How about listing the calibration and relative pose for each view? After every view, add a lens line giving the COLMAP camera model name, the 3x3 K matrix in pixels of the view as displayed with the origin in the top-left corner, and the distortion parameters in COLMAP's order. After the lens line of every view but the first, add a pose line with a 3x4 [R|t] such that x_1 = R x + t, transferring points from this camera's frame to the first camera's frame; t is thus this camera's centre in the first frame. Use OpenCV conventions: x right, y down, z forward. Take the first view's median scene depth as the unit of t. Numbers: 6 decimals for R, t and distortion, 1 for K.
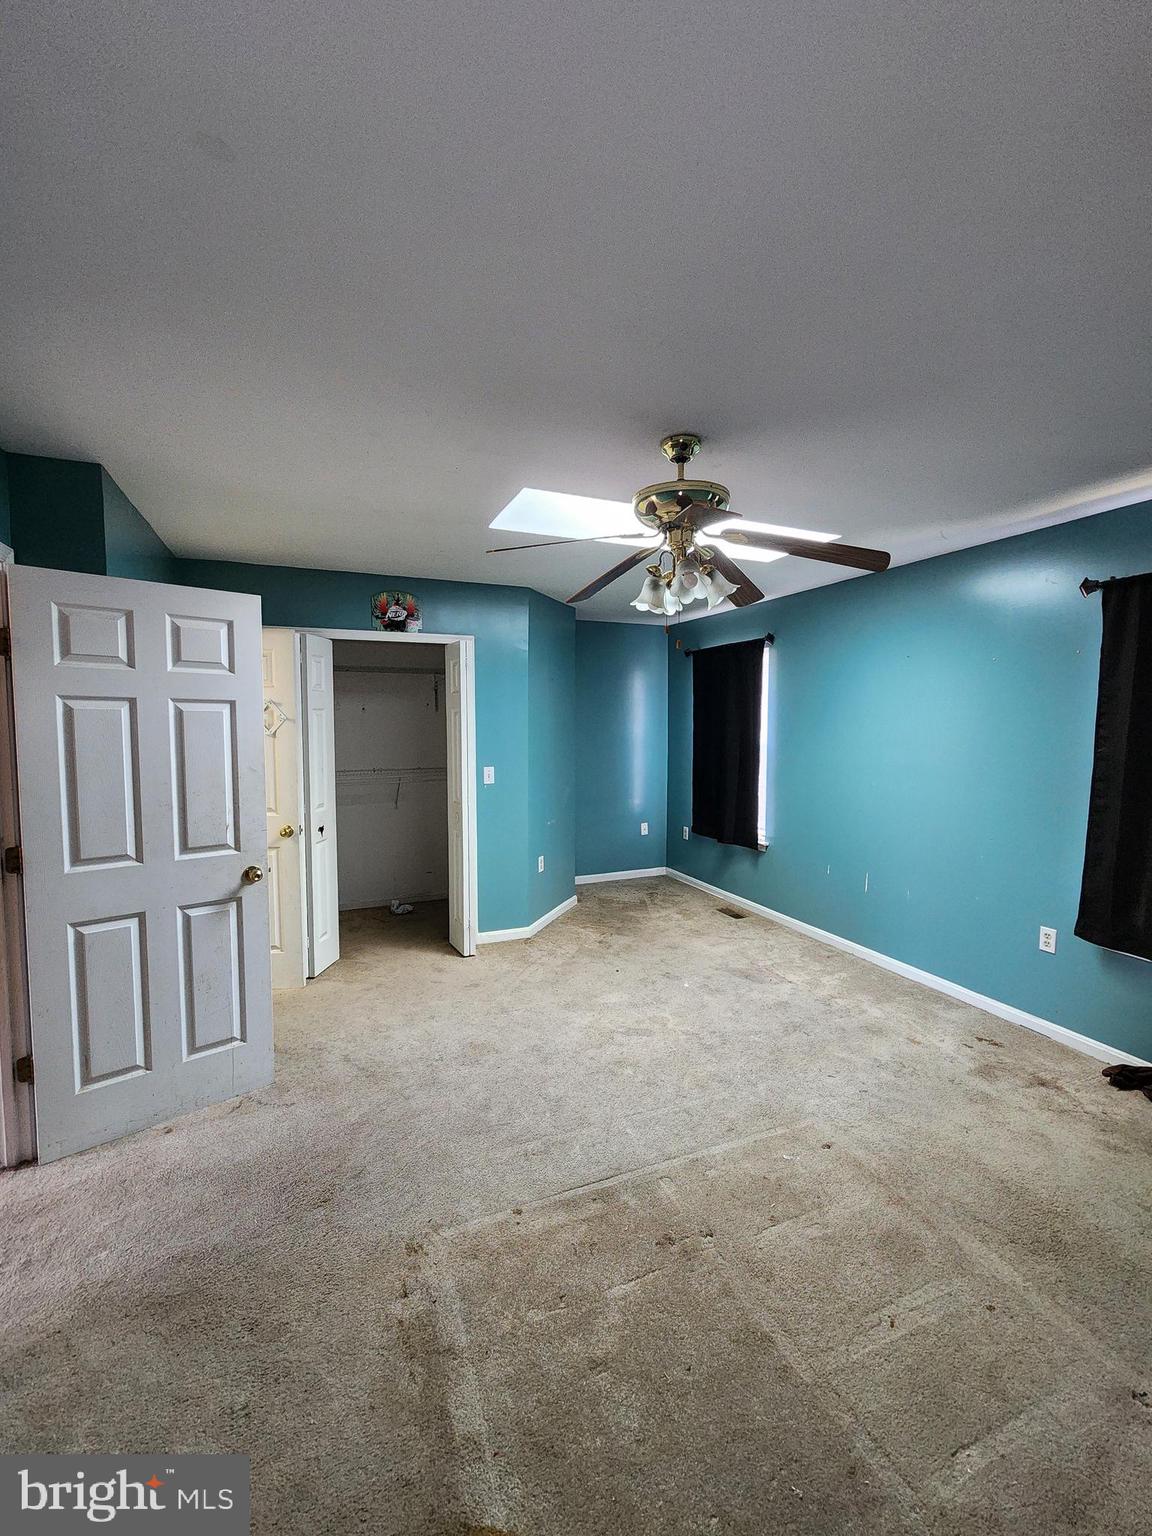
lens RADIAL K [[631.0, 0, 580.3], [0, 631.0, 765.9], [0, 0, 1]] dist [-0.004009, 0.001676]
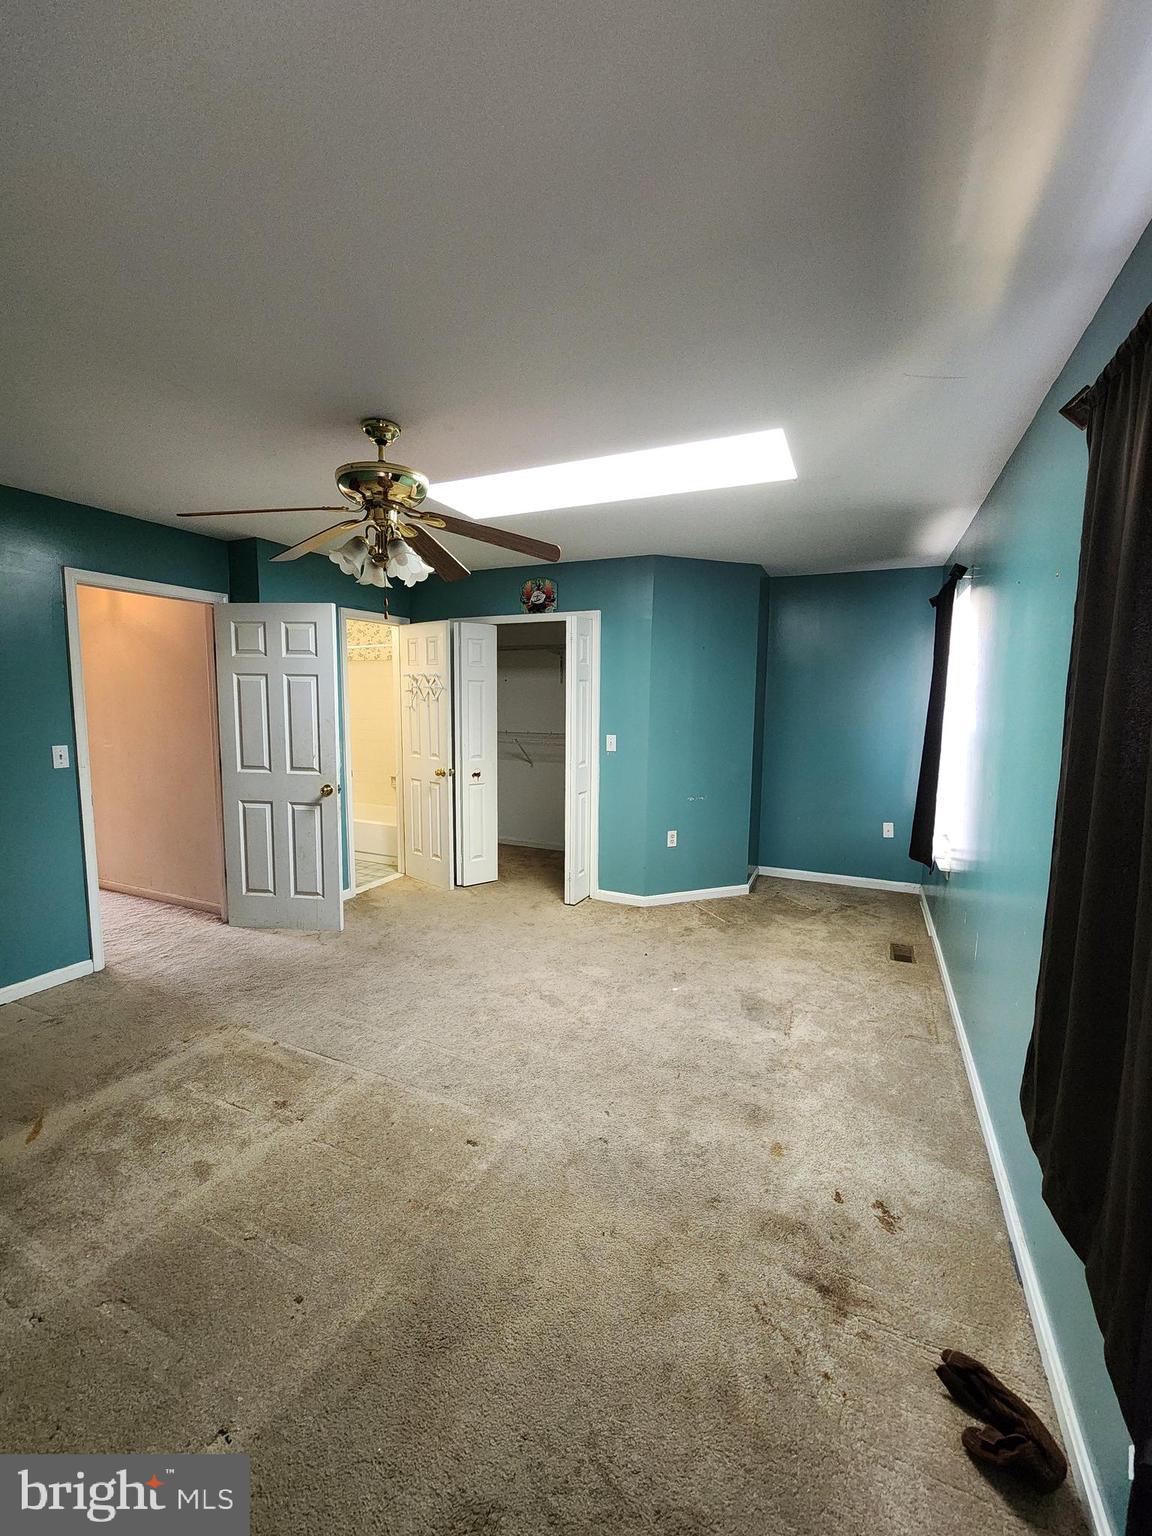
lens RADIAL K [[631.0, 0, 581.0], [0, 631.0, 766.5], [0, 0, 1]] dist [-0.004009, 0.001676]
pose [[0.674190, 0.091833, -0.732826, 0.653993], [-0.062098, 0.995774, 0.067655, -0.015981], [0.735943, -0.000105, 0.677044, 0.278592]]
